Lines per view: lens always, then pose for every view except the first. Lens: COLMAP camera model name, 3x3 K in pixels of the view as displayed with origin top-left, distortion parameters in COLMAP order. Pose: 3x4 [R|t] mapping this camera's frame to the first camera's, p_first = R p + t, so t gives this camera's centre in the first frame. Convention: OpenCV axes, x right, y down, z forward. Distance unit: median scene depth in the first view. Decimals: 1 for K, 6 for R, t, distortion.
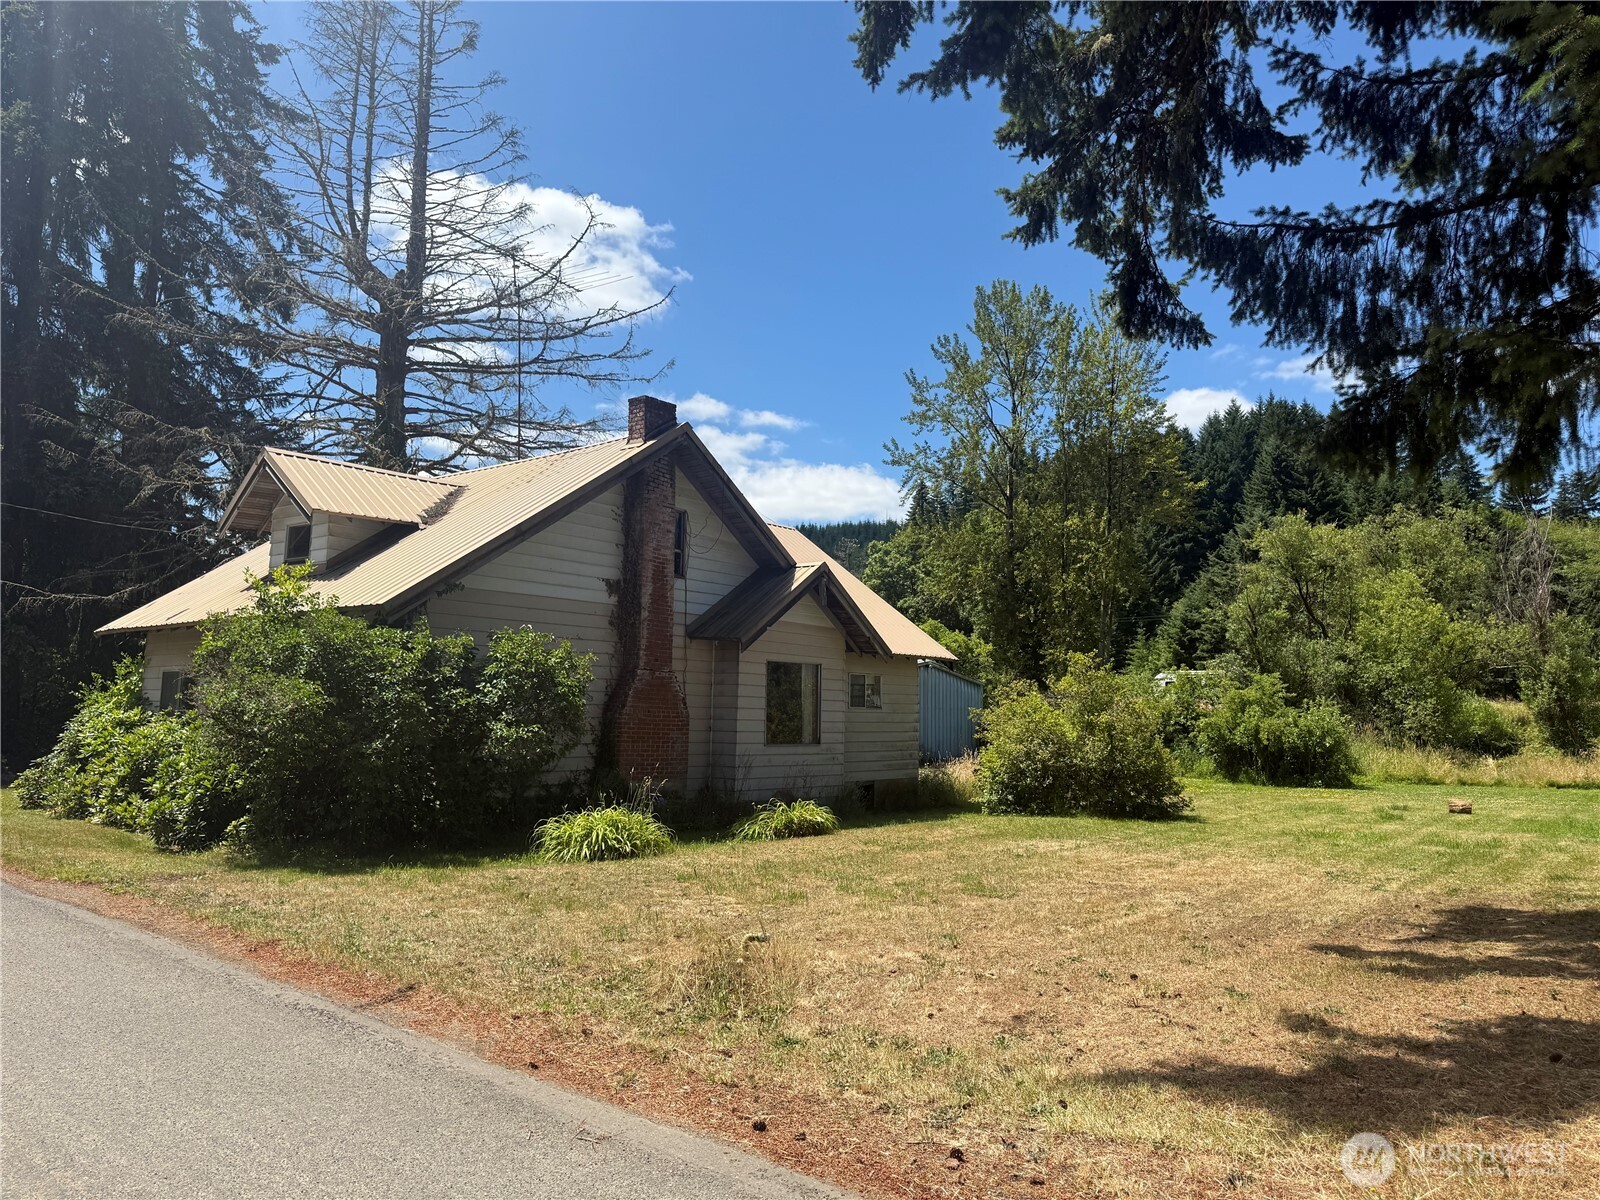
lens RADIAL K [[1127.4, 0, 800.0], [0, 1127.4, 600.0], [0, 0, 1]] dist [0.043059, -0.065814]
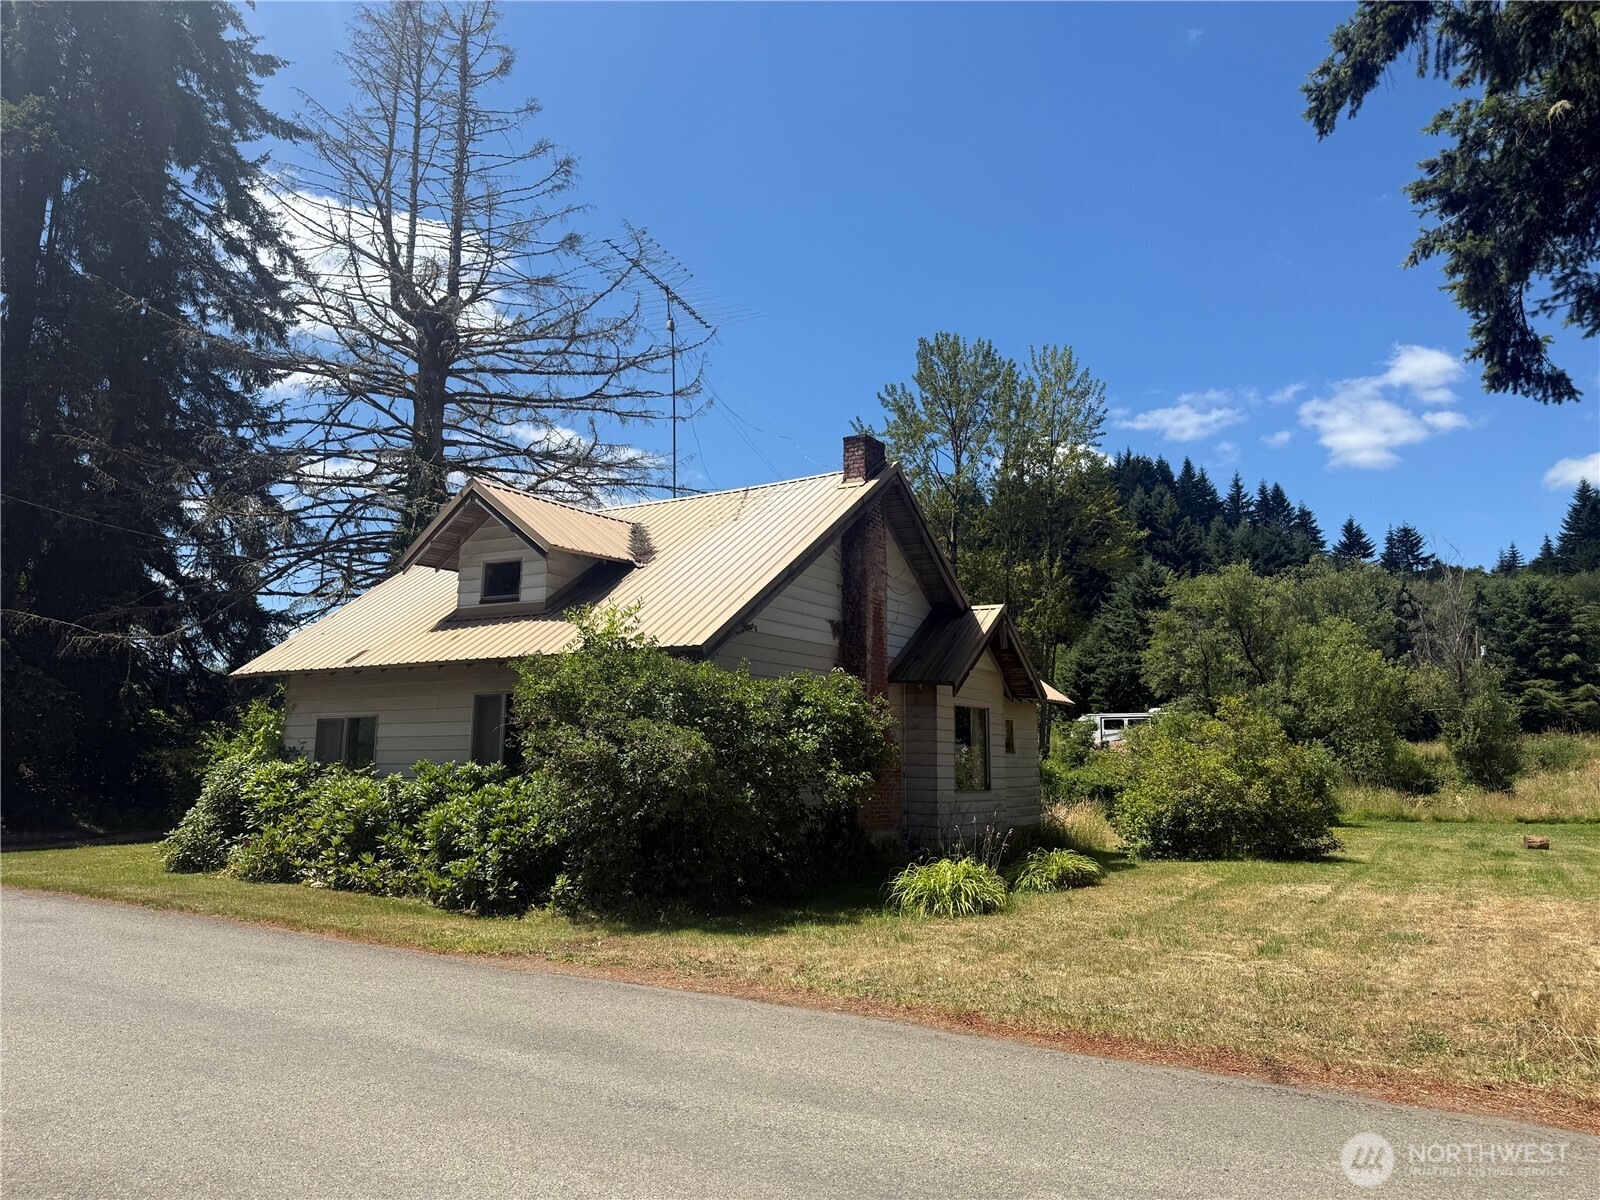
lens RADIAL K [[1122.6, 0, 800.0], [0, 1122.6, 600.0], [0, 0, 1]] dist [0.057954, -0.085306]
pose [[0.991675, 0.009649, 0.128401, -0.144544], [-0.004683, 0.999231, -0.038919, 0.000381], [-0.128678, 0.037994, 0.990958, 0.021994]]
